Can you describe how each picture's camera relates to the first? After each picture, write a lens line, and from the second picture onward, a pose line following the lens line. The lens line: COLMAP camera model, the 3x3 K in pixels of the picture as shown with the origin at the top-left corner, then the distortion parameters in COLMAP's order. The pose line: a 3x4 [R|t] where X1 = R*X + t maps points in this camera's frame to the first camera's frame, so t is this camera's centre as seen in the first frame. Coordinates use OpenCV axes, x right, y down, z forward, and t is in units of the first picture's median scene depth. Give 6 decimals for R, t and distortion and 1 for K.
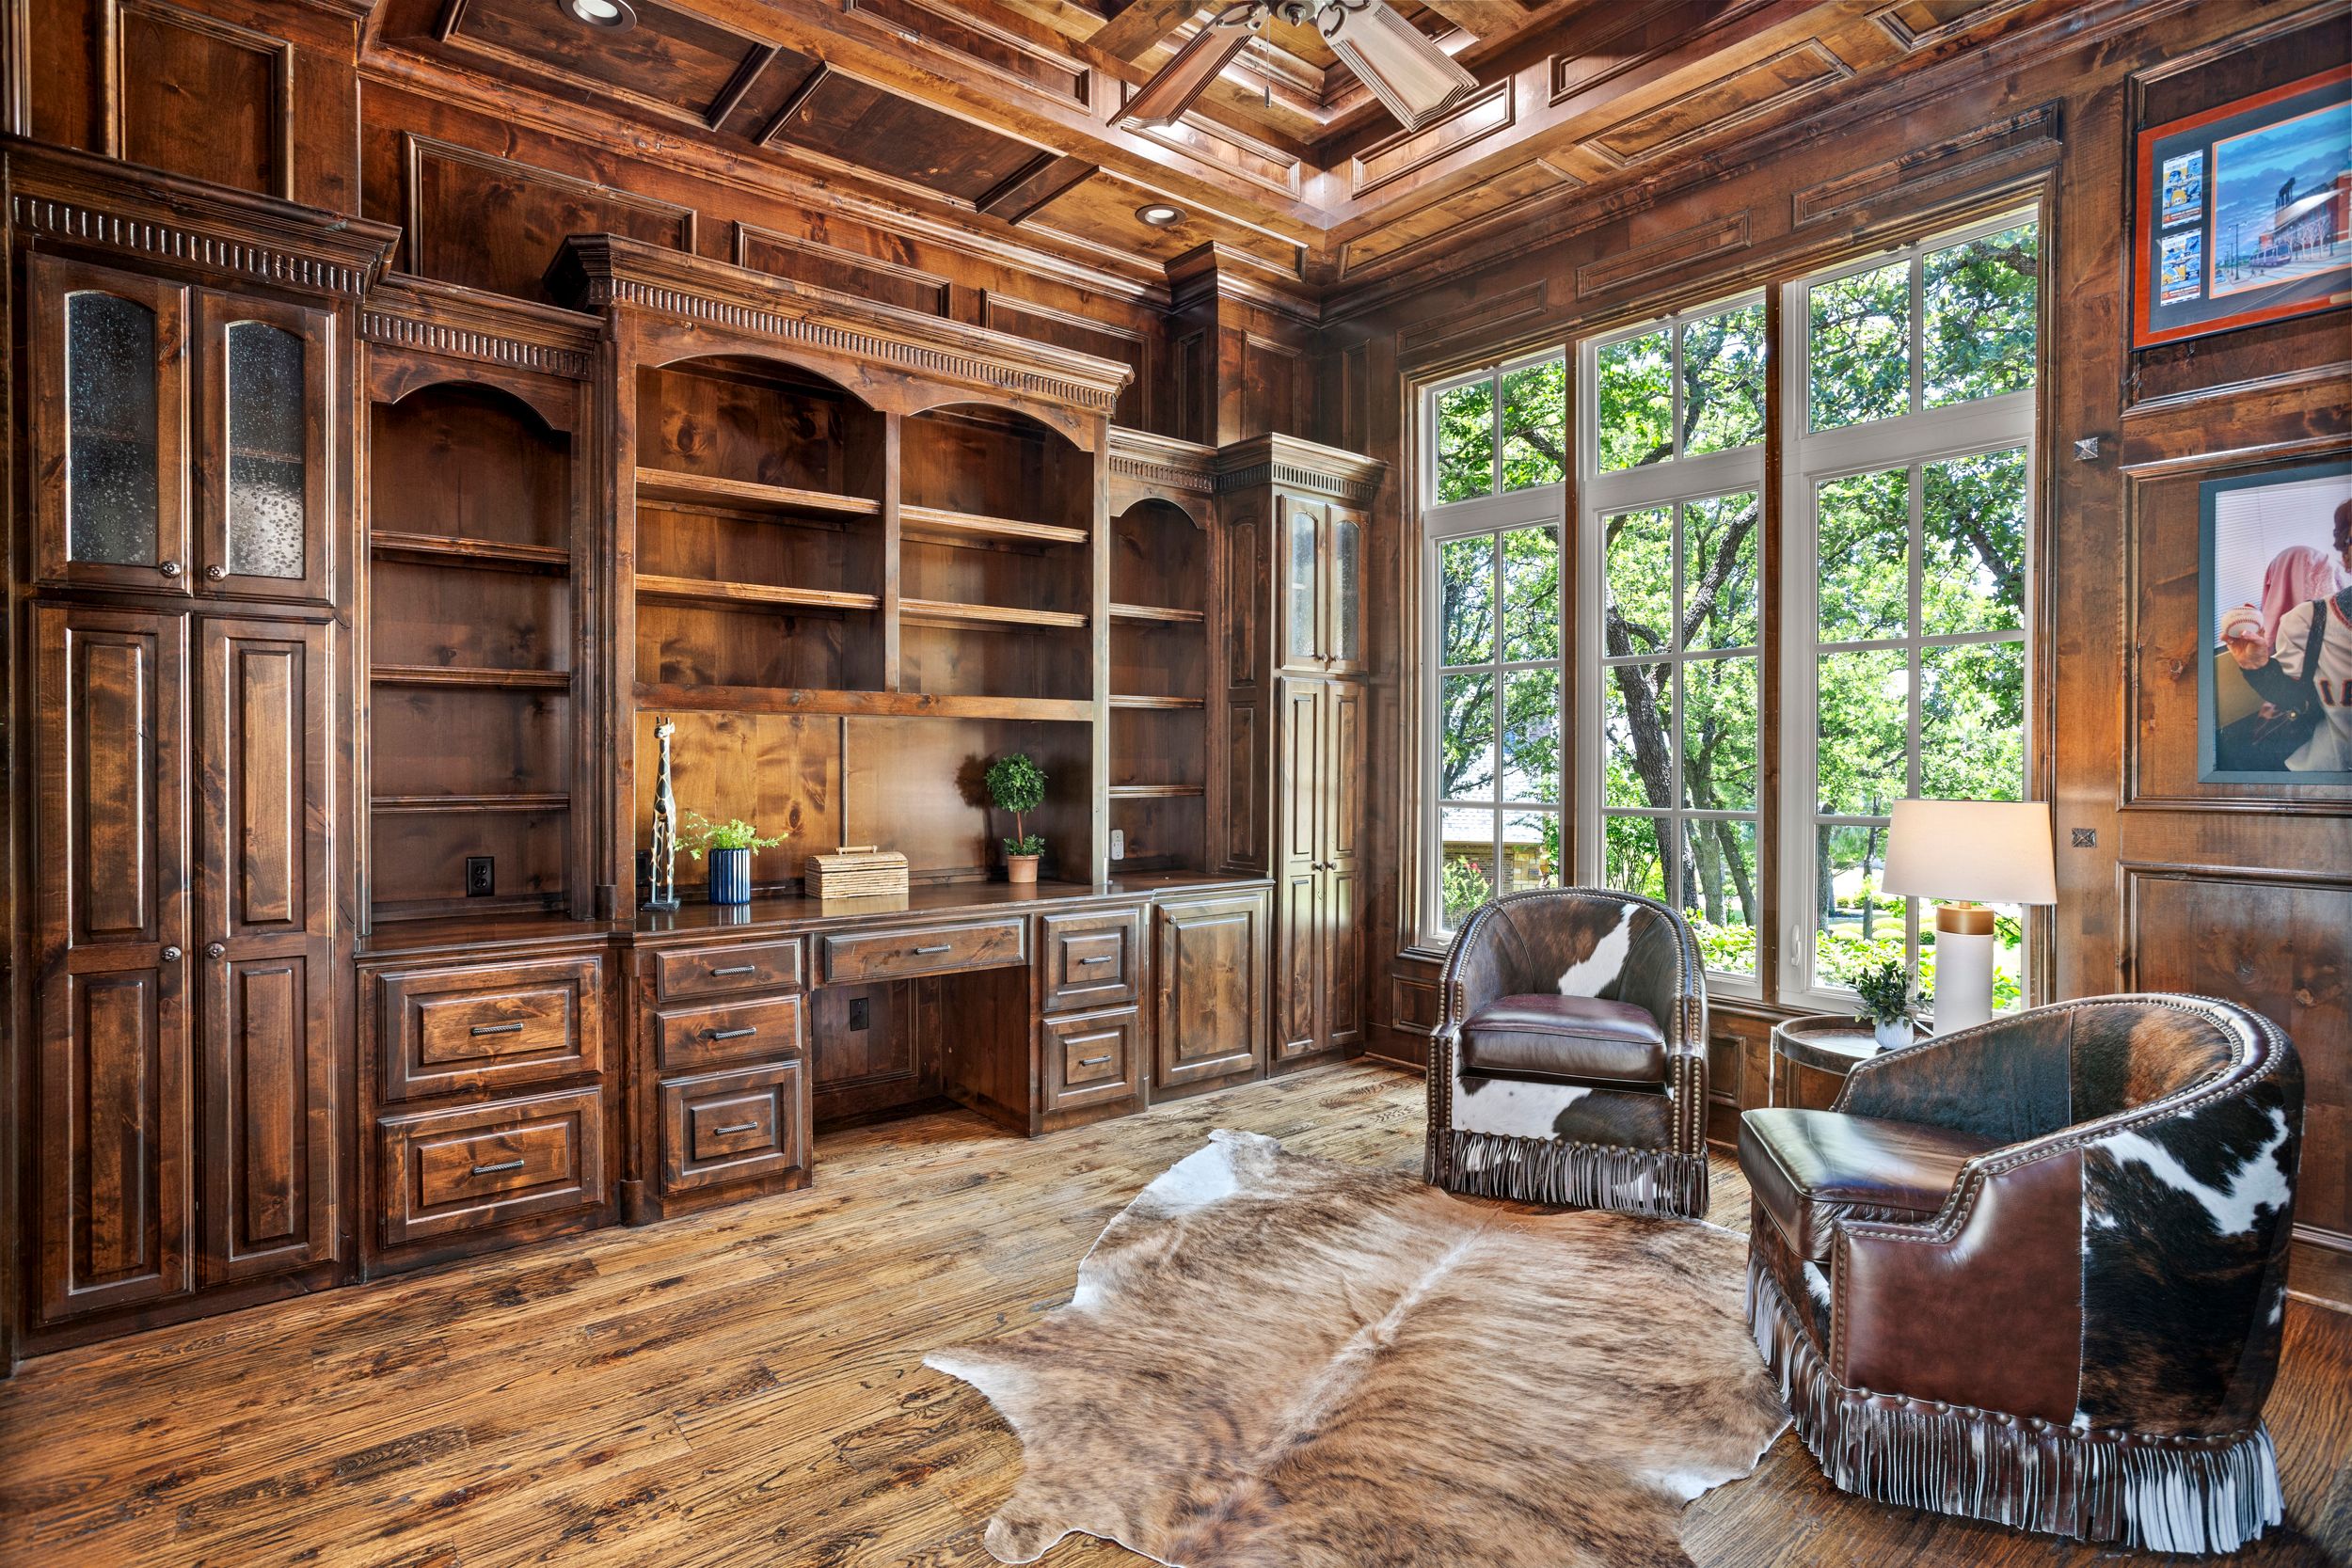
lens RADIAL K [[1172.5, 0, 1169.7], [0, 1172.5, 771.0], [0, 0, 1]] dist [-0.057291, 0.029307]
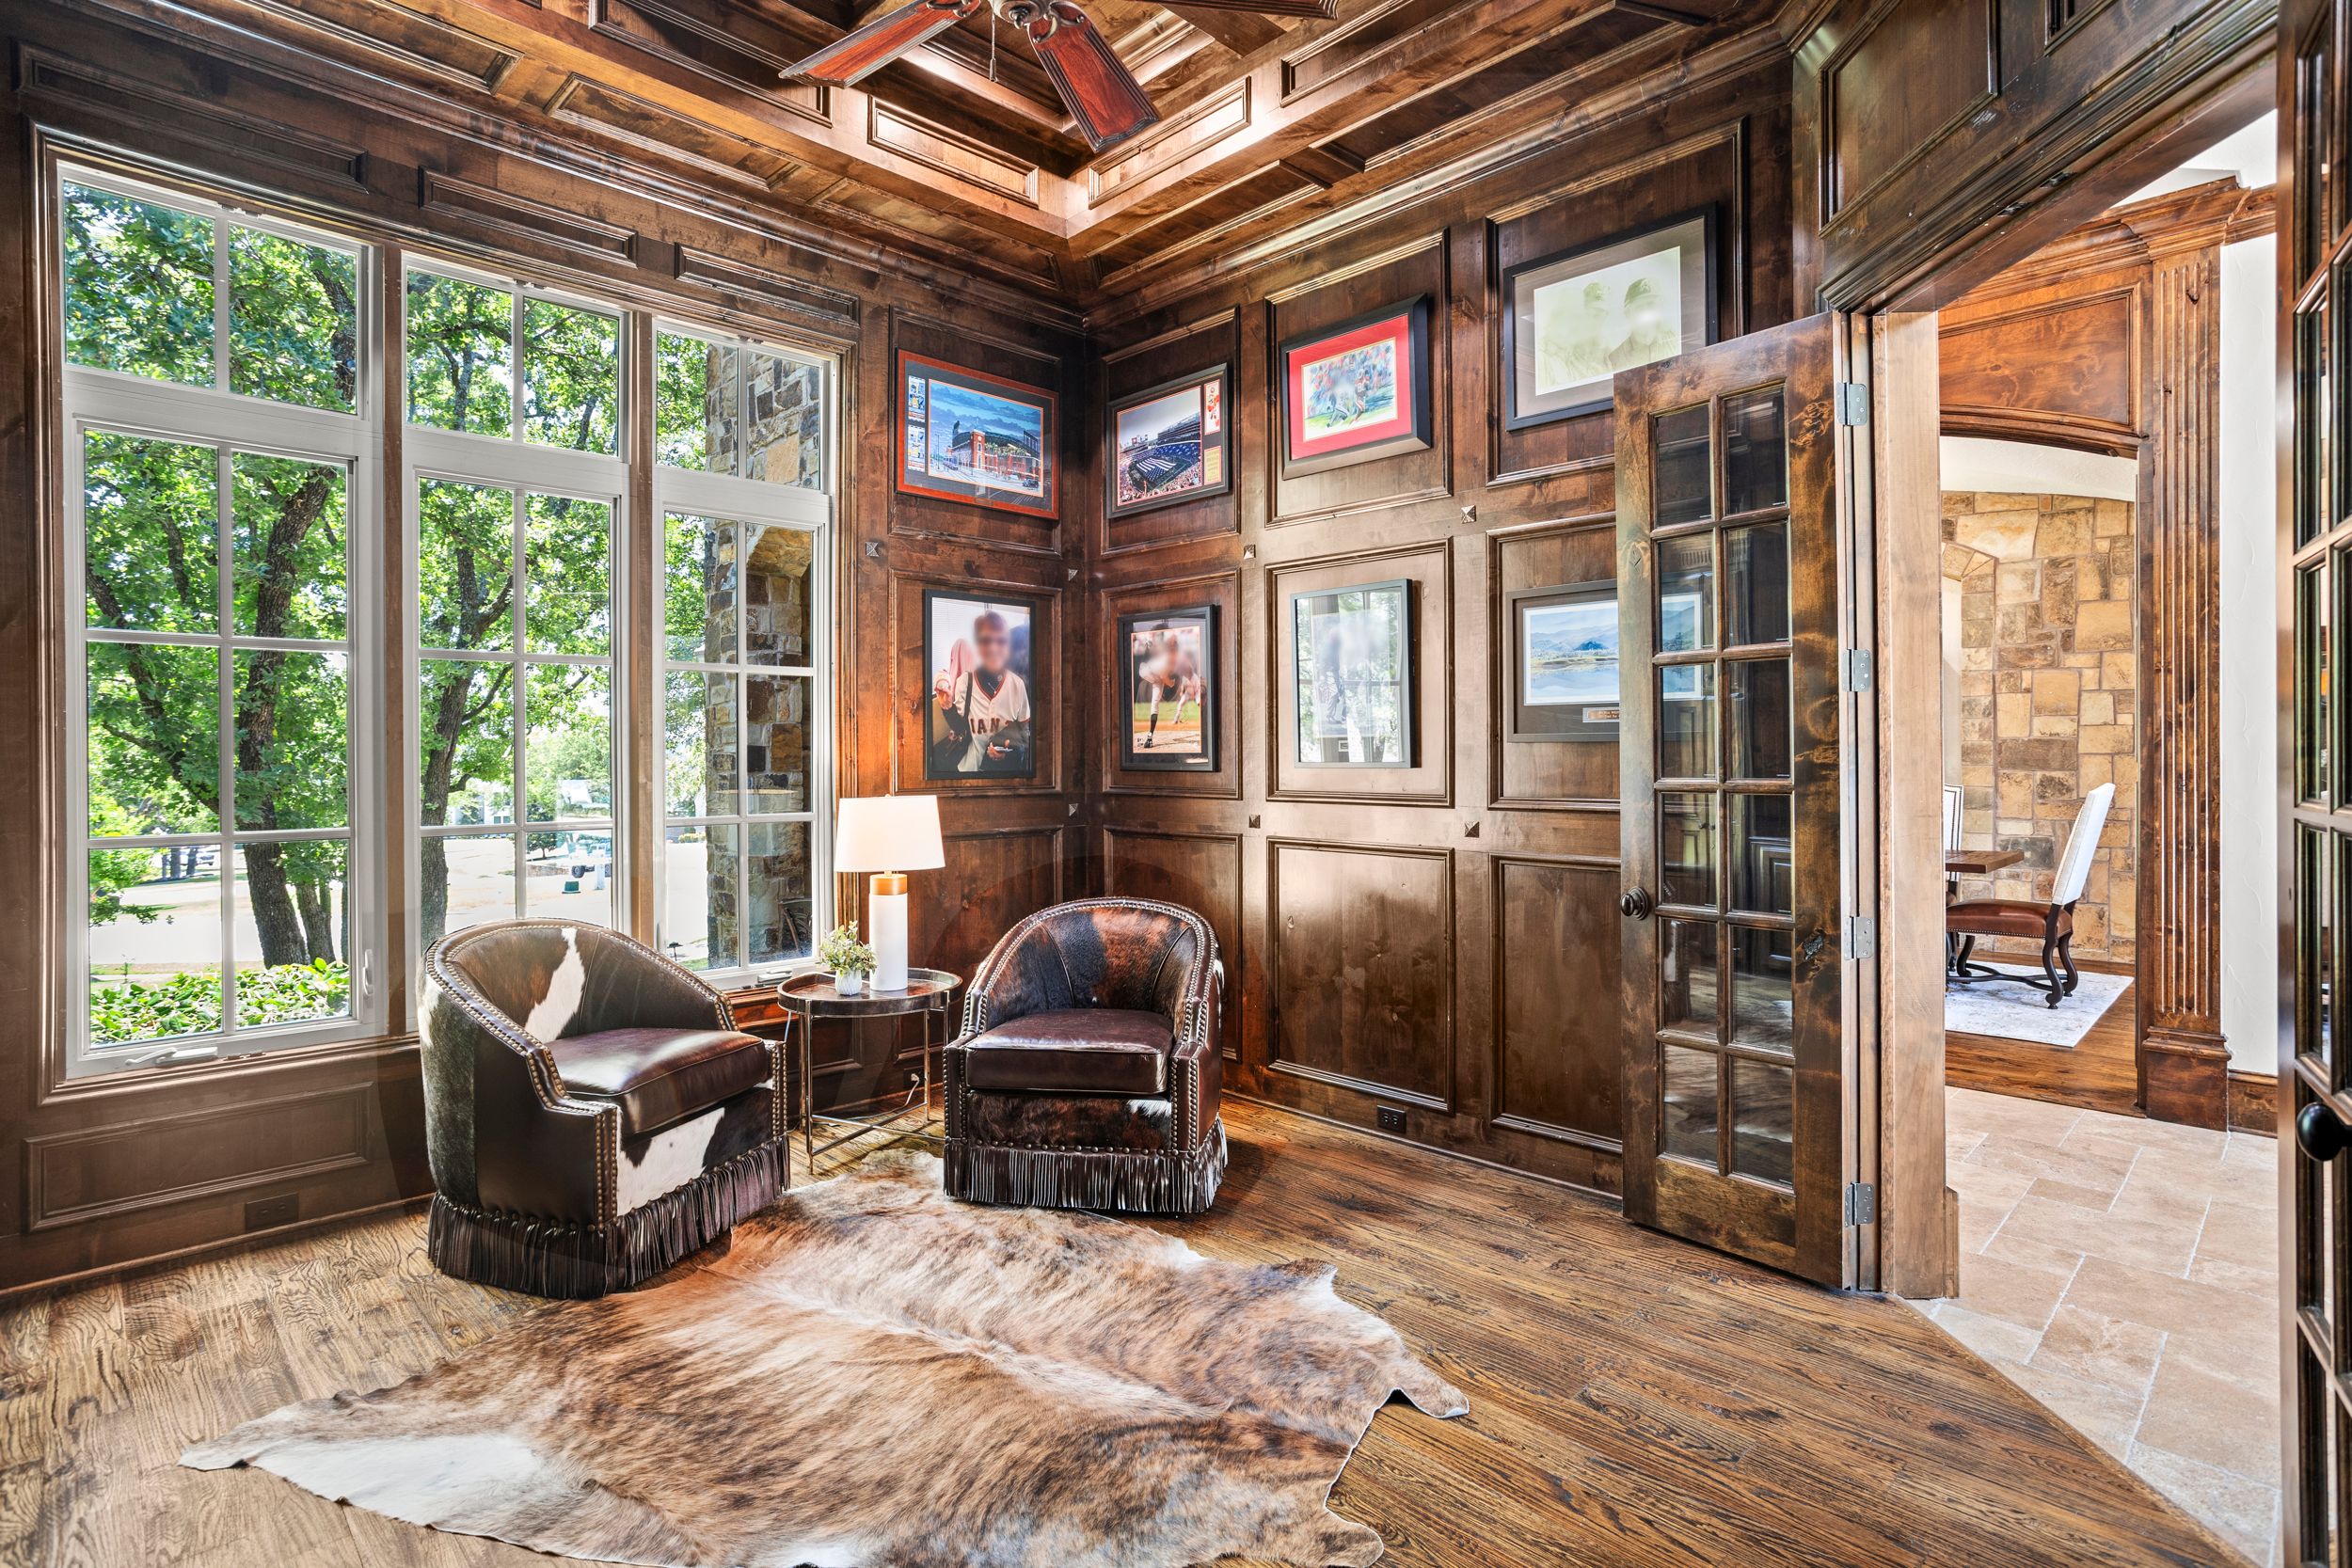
lens RADIAL K [[1172.5, 0, 1169.7], [0, 1172.5, 771.0], [0, 0, 1]] dist [-0.057291, 0.029307]
pose [[-0.090474, -0.013340, 0.995809, -0.693117], [0.013168, 0.999807, 0.014590, -0.020324], [-0.995812, 0.014433, -0.090281, 0.769075]]
